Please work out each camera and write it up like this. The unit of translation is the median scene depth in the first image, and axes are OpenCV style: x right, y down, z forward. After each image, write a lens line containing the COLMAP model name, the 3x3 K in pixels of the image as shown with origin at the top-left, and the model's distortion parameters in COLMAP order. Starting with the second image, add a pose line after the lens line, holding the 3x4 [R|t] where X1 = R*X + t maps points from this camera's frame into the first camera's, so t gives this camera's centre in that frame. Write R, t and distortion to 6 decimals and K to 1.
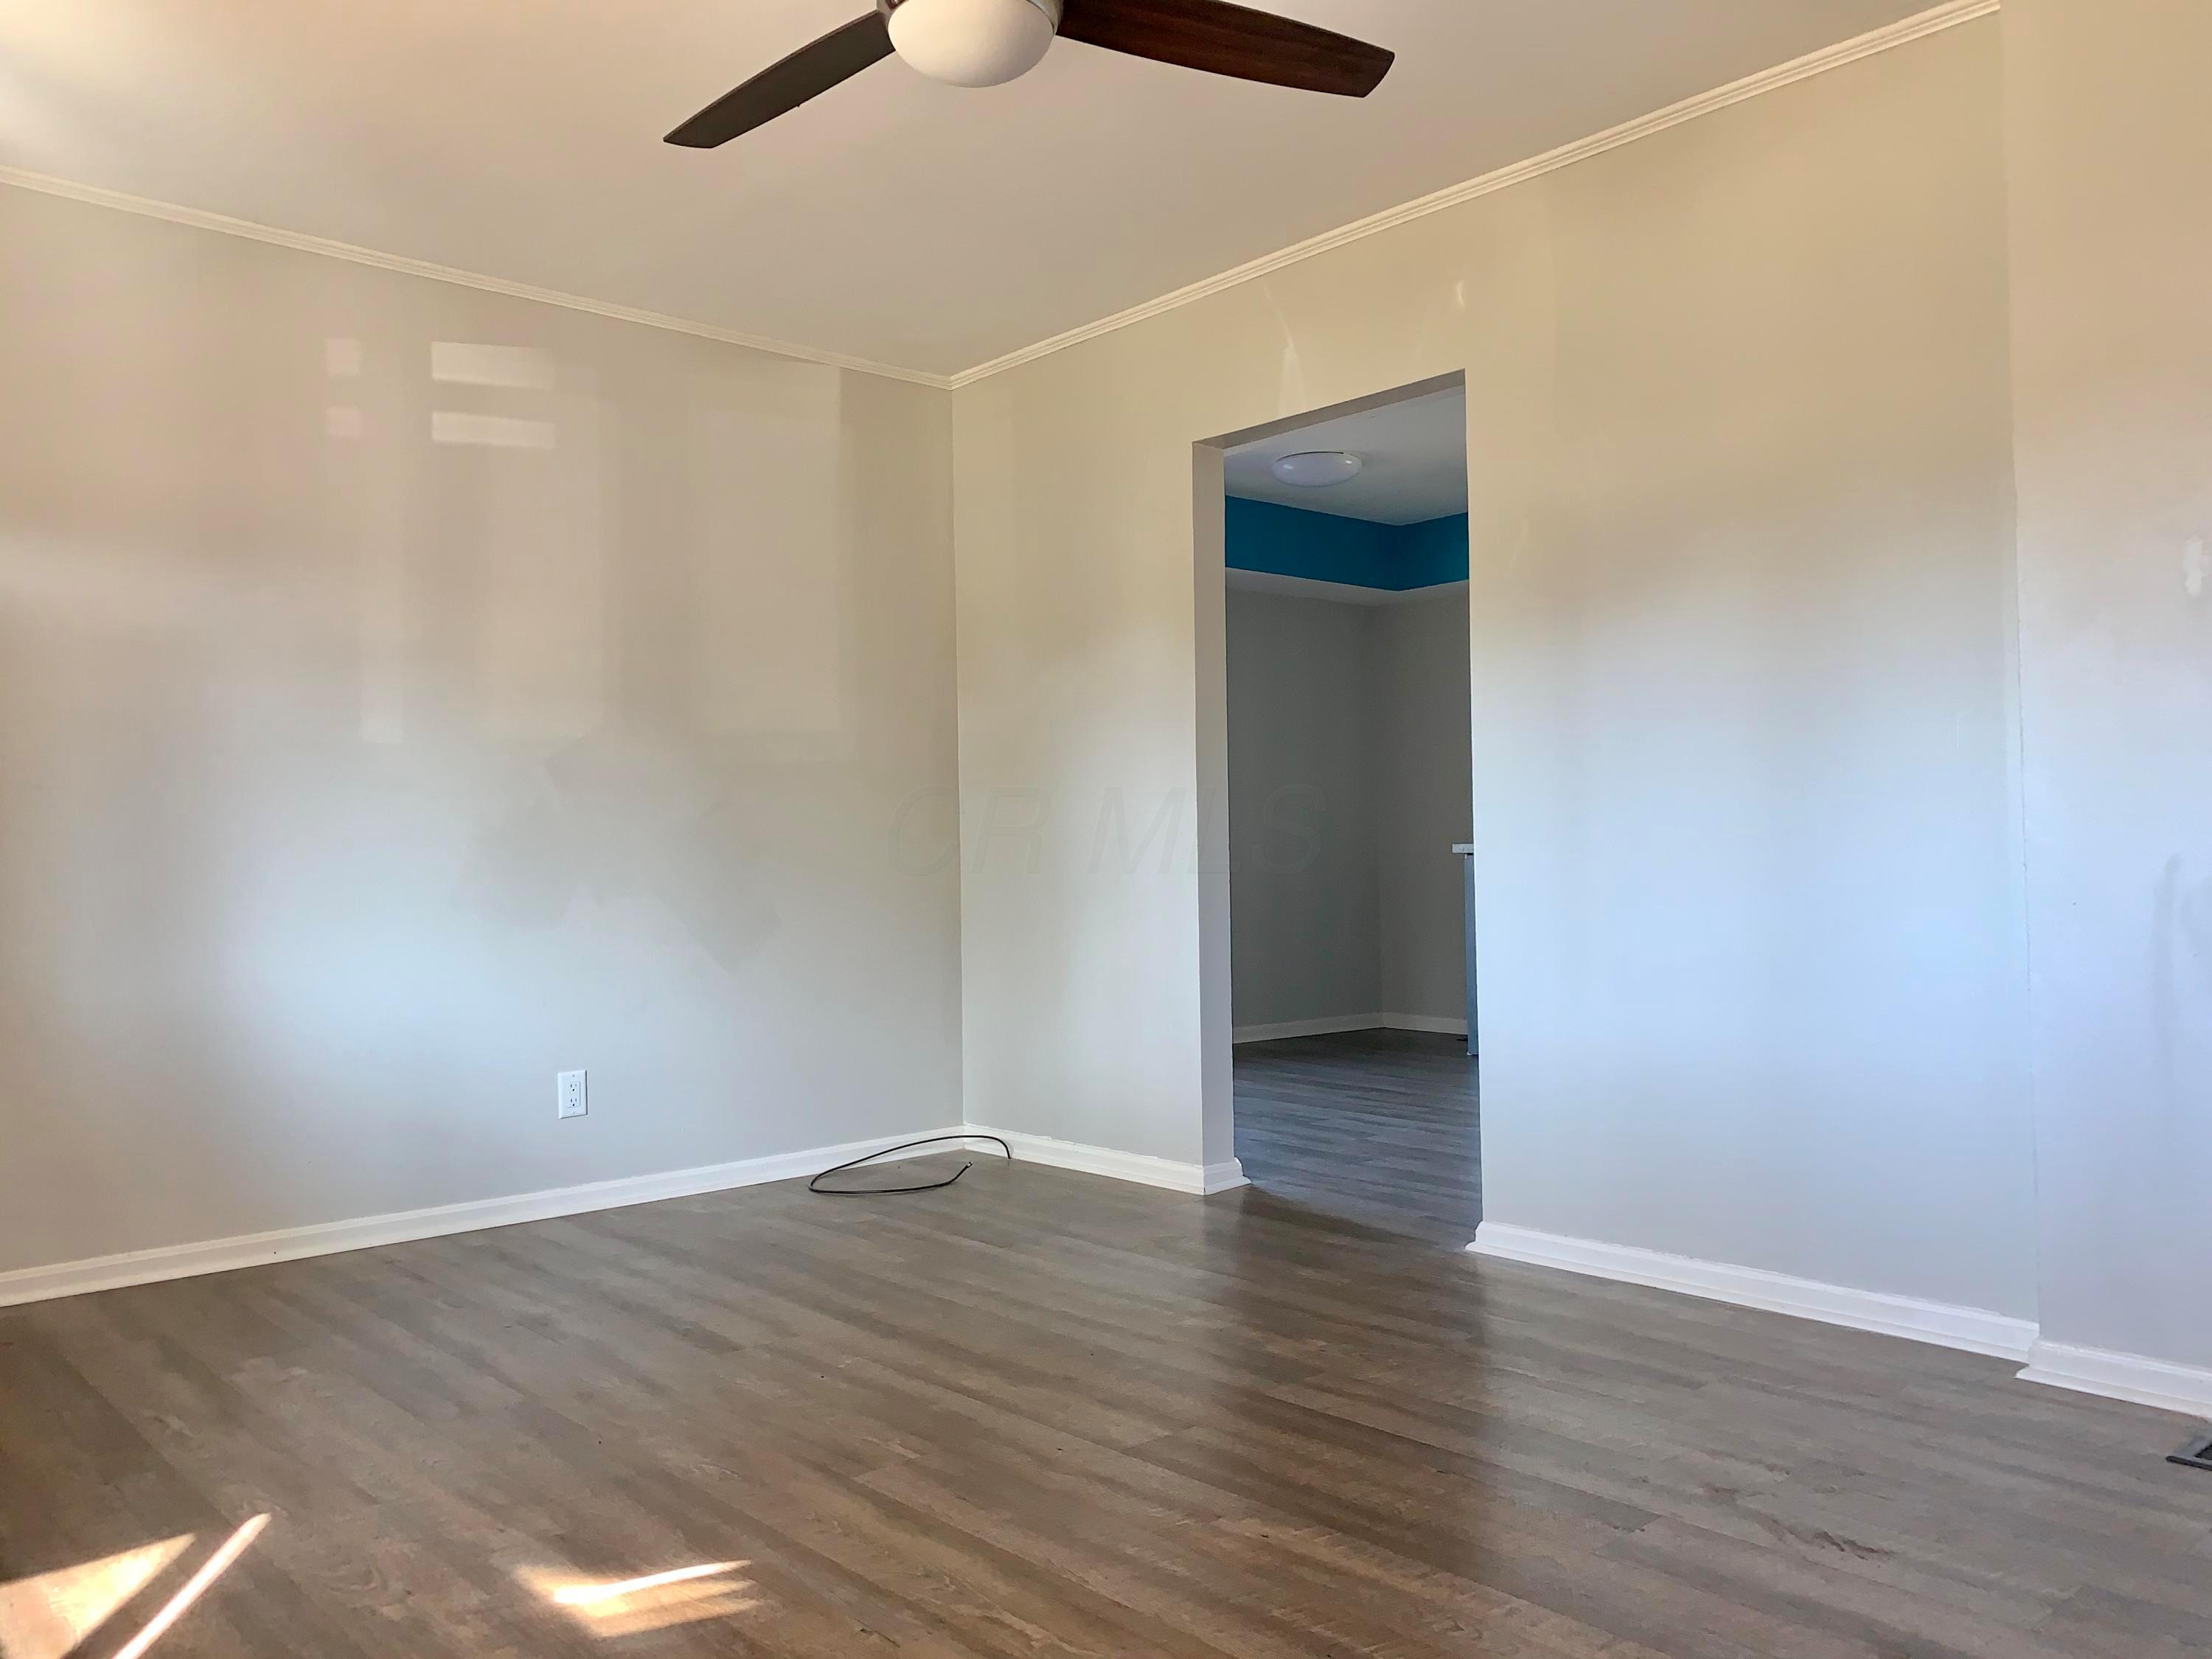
lens RADIAL K [[1687.1, 0, 1138.8], [0, 1687.1, 828.5], [0, 0, 1]] dist [0.042826, 0.002344]
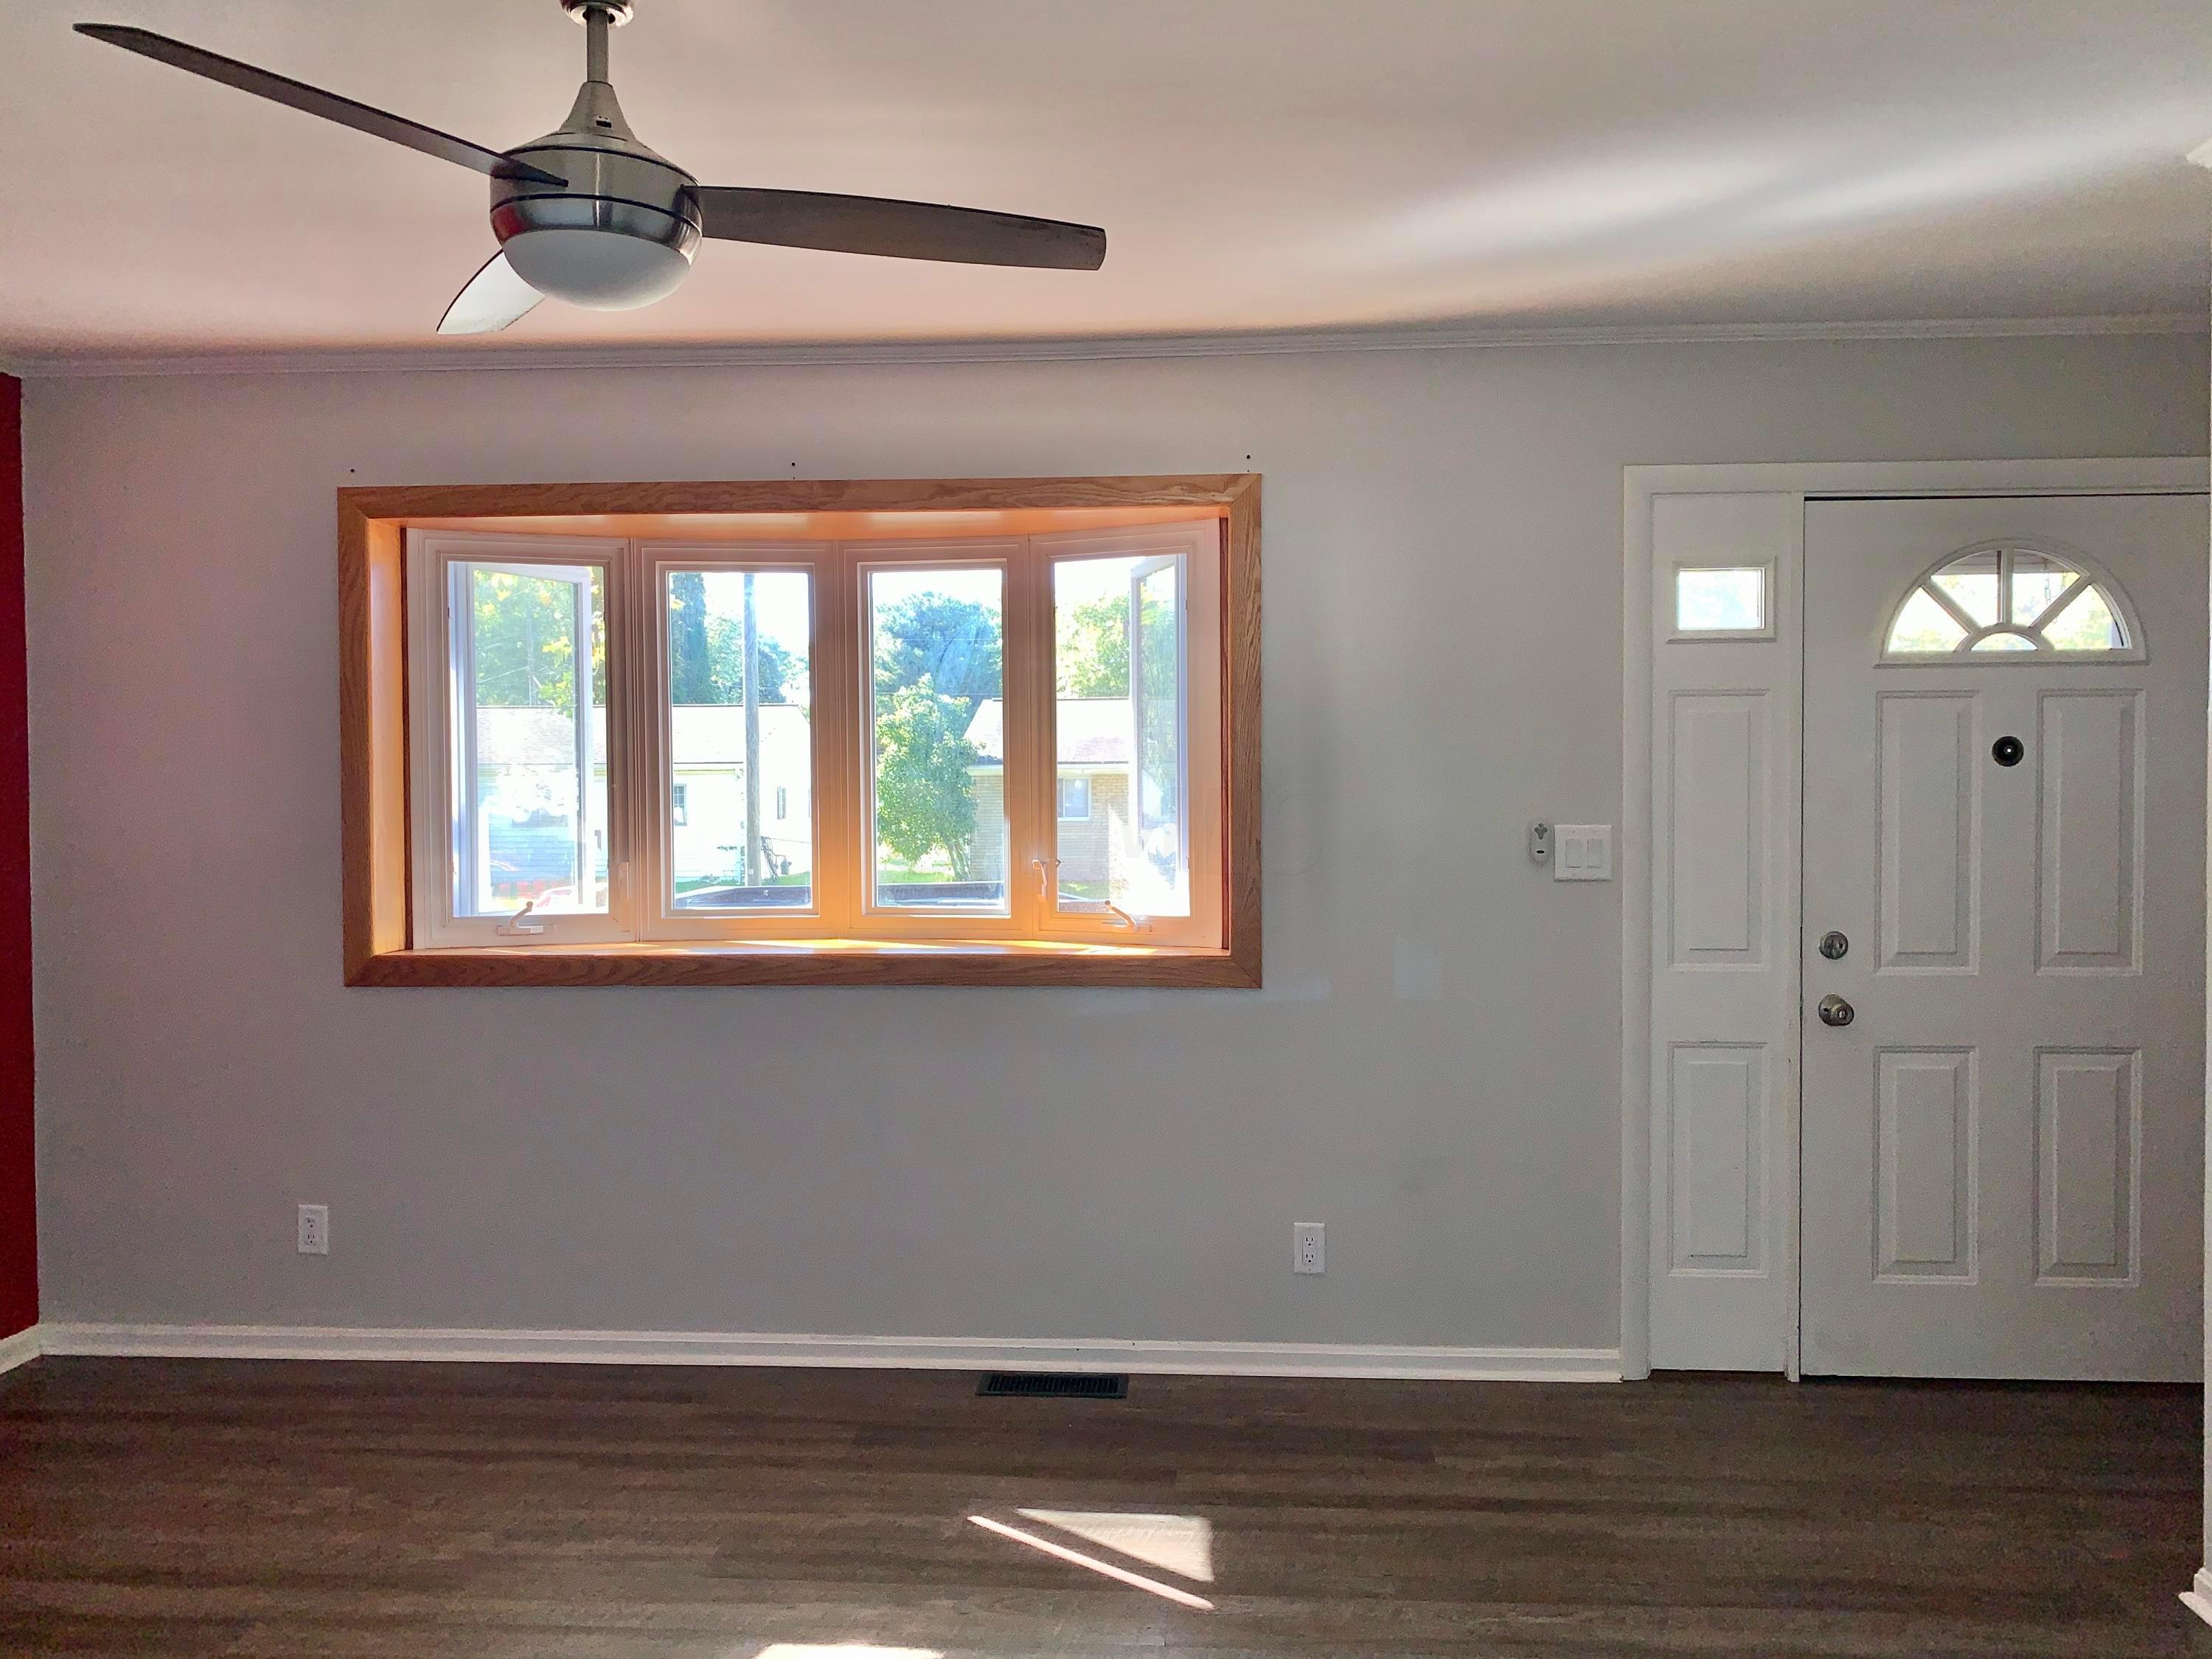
lens RADIAL K [[1690.5, 0, 1106.0], [0, 1690.5, 829.5], [0, 0, 1]] dist [0.088783, -0.092498]
pose [[-0.725478, 0.036999, -0.687250, 0.336951], [0.027198, 0.999315, 0.025088, -0.169379], [0.687708, -0.000491, -0.725988, 1.785176]]
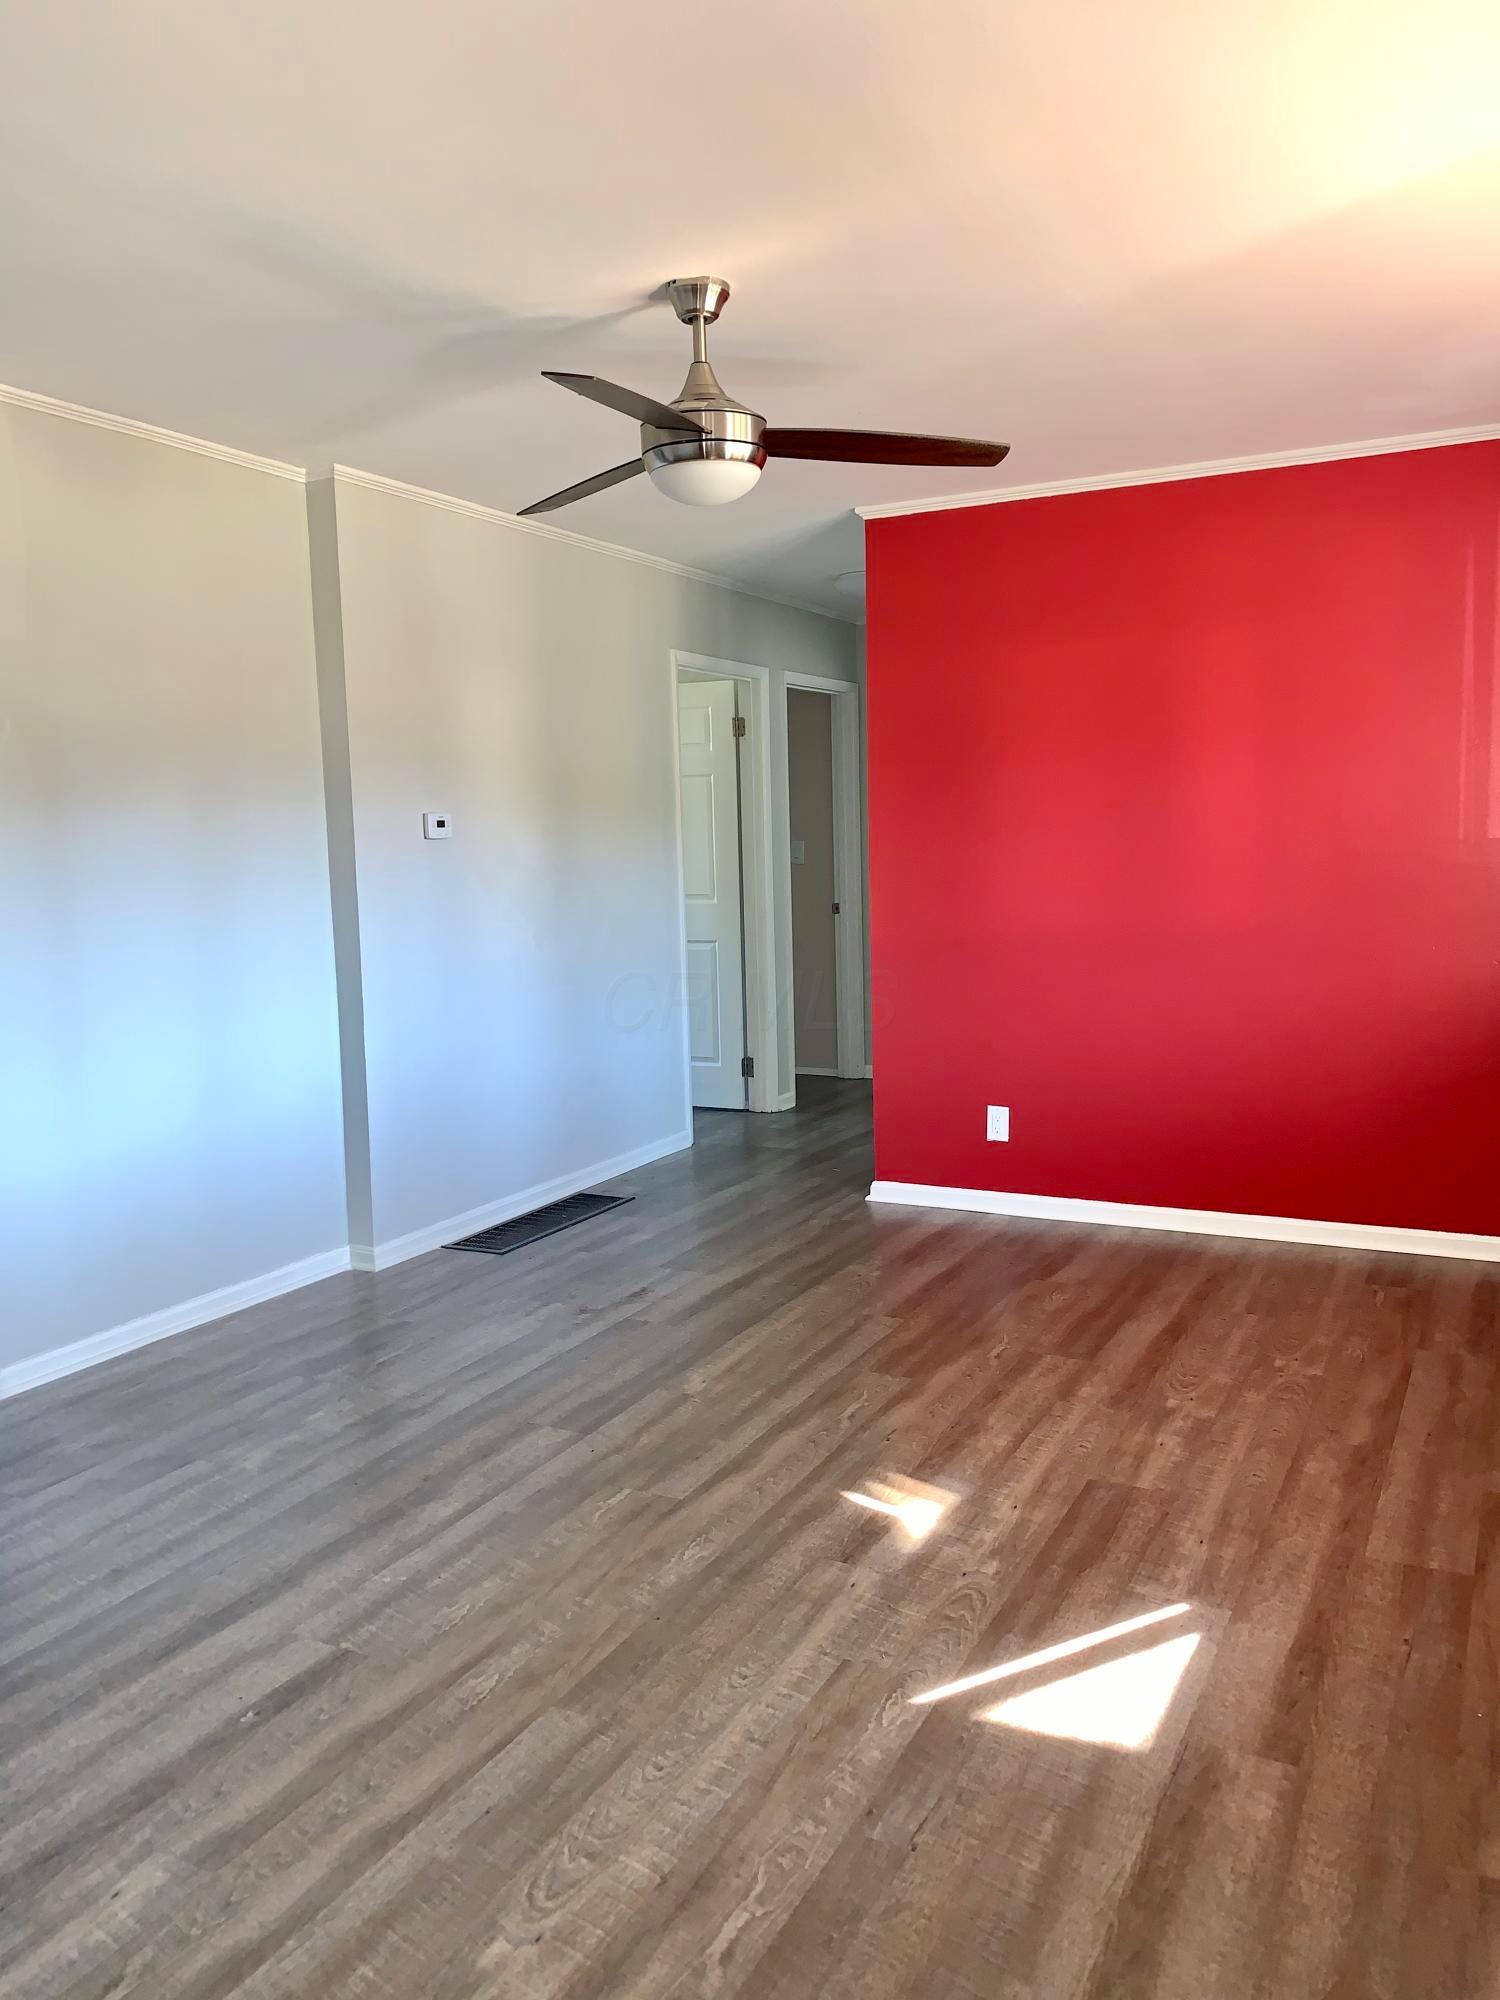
lens RADIAL K [[1528.4, 0, 750.0], [0, 1528.4, 1000.0], [0, 0, 1]] dist [0.088783, -0.092498]
pose [[-0.352870, -0.068251, 0.933180, -1.308303], [0.012553, 0.996901, 0.077658, -0.101298], [-0.935588, 0.039118, -0.350919, 1.381300]]
